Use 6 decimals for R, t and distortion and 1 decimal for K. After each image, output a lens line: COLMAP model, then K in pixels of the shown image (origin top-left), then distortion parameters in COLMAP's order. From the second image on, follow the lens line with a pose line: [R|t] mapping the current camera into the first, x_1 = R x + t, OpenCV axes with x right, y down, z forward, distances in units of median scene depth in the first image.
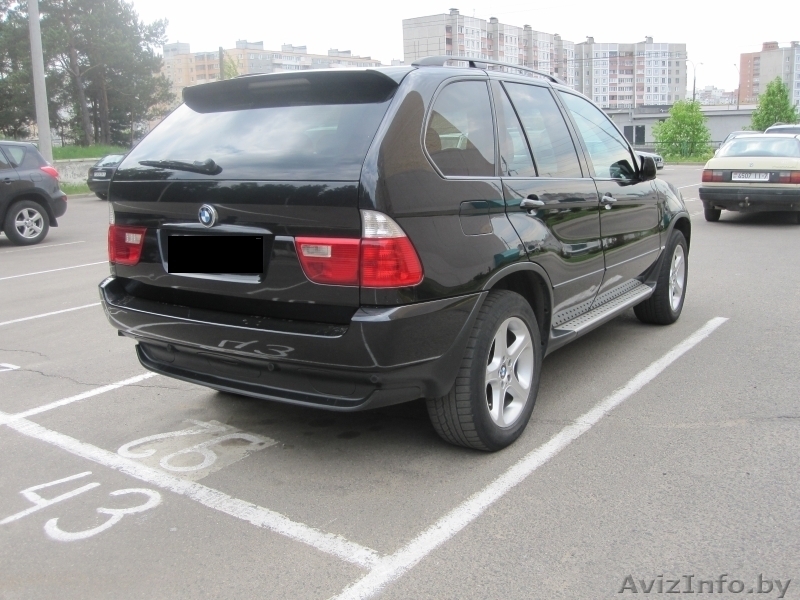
lens RADIAL K [[792.6, 0, 400.0], [0, 792.6, 300.0], [0, 0, 1]] dist [-0.109917, 0.104149]
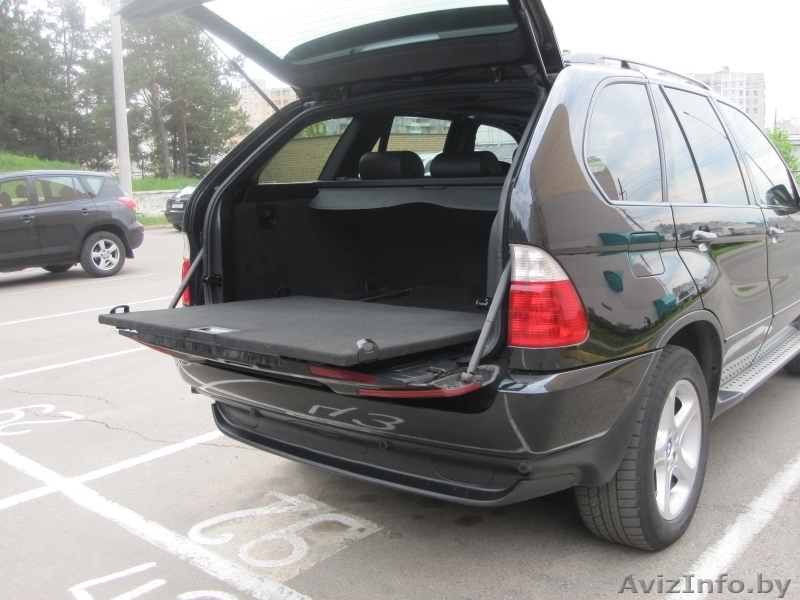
lens RADIAL K [[792.6, 0, 400.0], [0, 792.6, 300.0], [0, 0, 1]] dist [-0.109917, 0.104149]
pose [[0.995972, 0.007226, -0.089375, -0.065038], [-0.010816, 0.999152, -0.039739, -0.022515], [0.089012, 0.040546, 0.995205, 0.183918]]
